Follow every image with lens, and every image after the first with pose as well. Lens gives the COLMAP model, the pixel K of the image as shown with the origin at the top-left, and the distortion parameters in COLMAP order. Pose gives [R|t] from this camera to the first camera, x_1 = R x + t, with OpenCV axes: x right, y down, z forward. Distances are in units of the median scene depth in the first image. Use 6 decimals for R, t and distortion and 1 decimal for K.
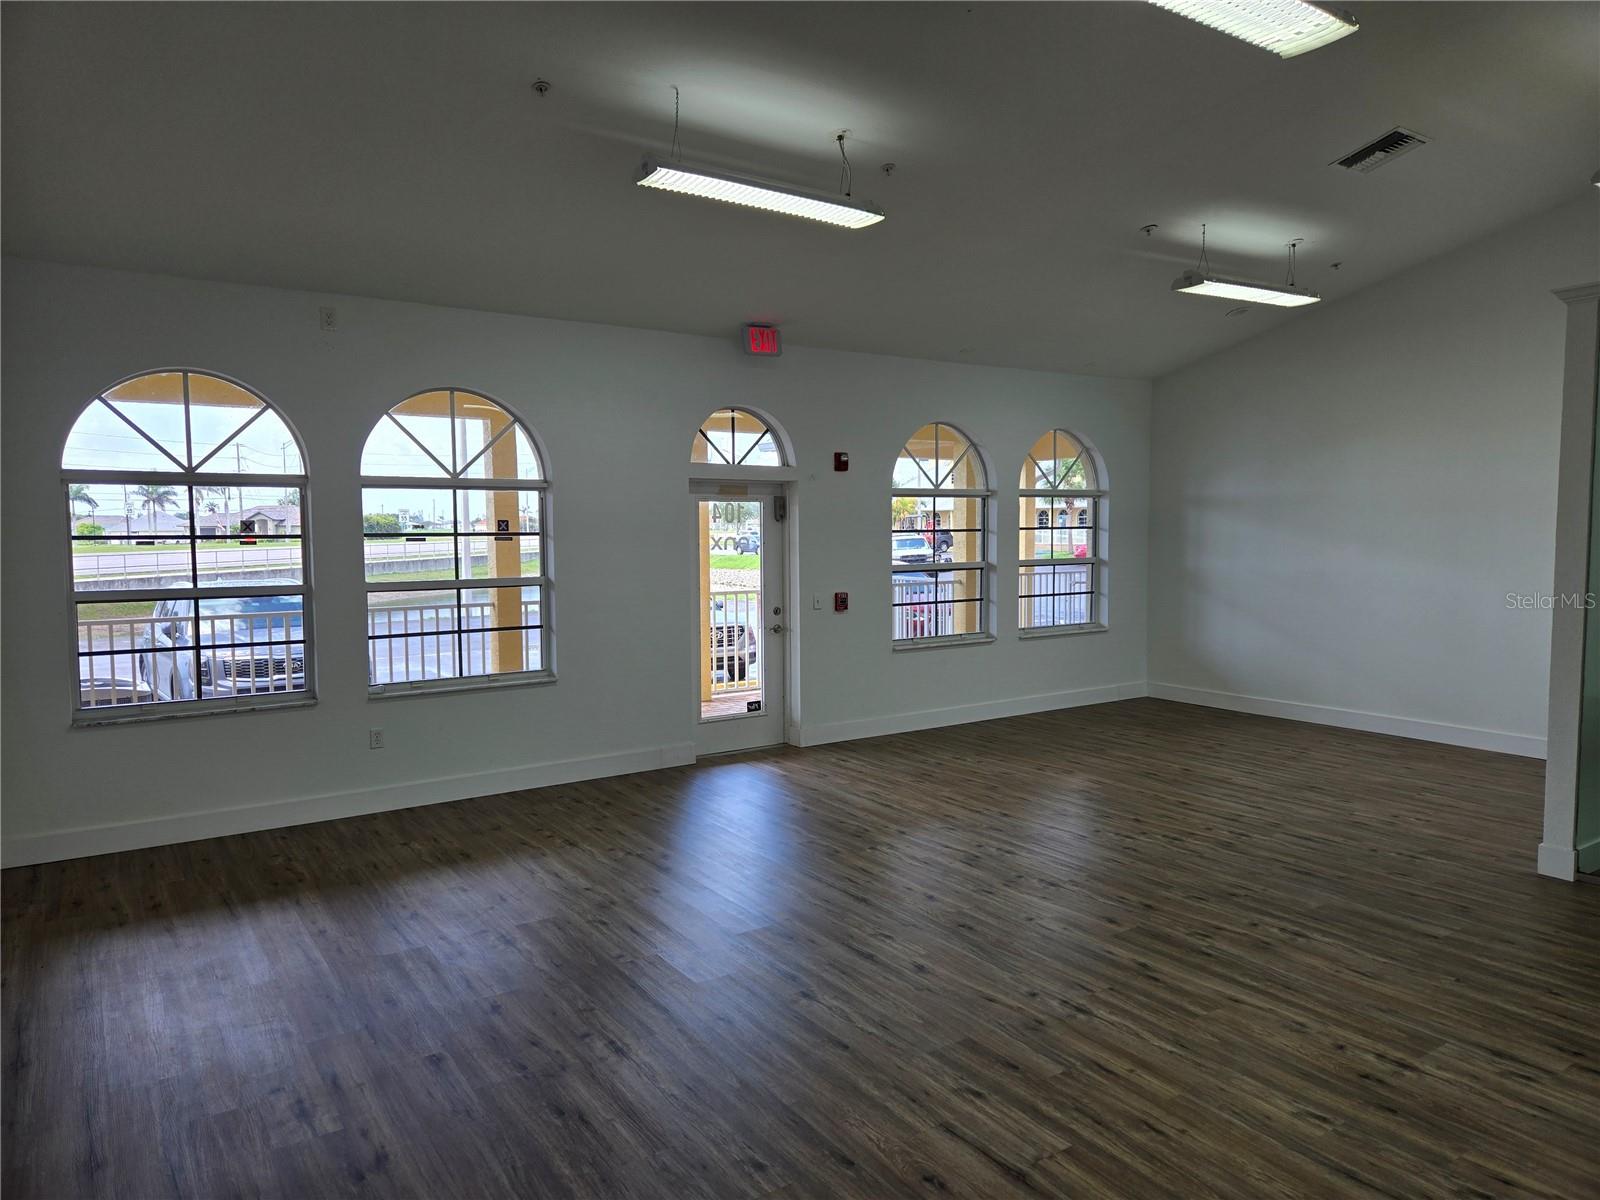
lens RADIAL K [[1060.1, 0, 808.2], [0, 1060.1, 596.8], [0, 0, 1]] dist [0.073650, -0.054510]
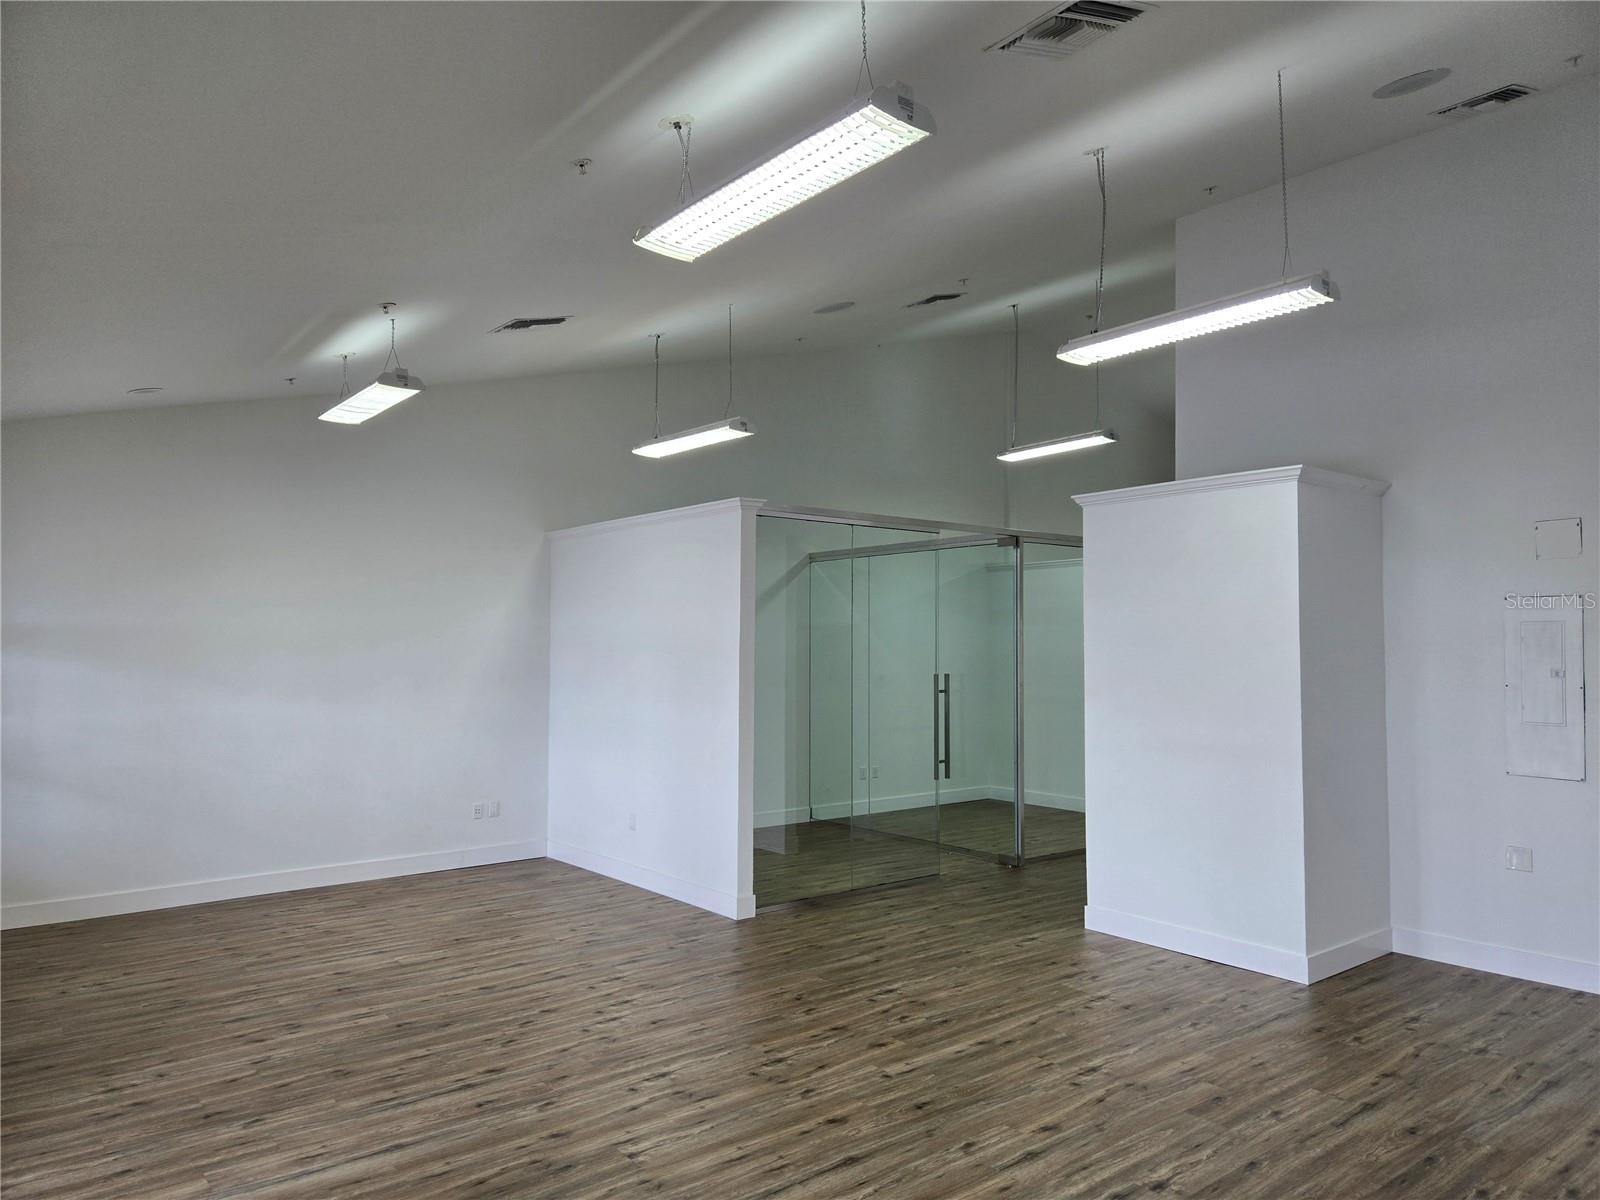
lens RADIAL K [[1060.1, 0, 808.2], [0, 1060.1, 596.8], [0, 0, 1]] dist [0.073650, -0.054510]
pose [[-0.077251, 0.054933, 0.995497, -0.724591], [0.066792, 0.996523, -0.049806, -0.080086], [-0.994772, 0.062643, -0.080651, 1.050387]]
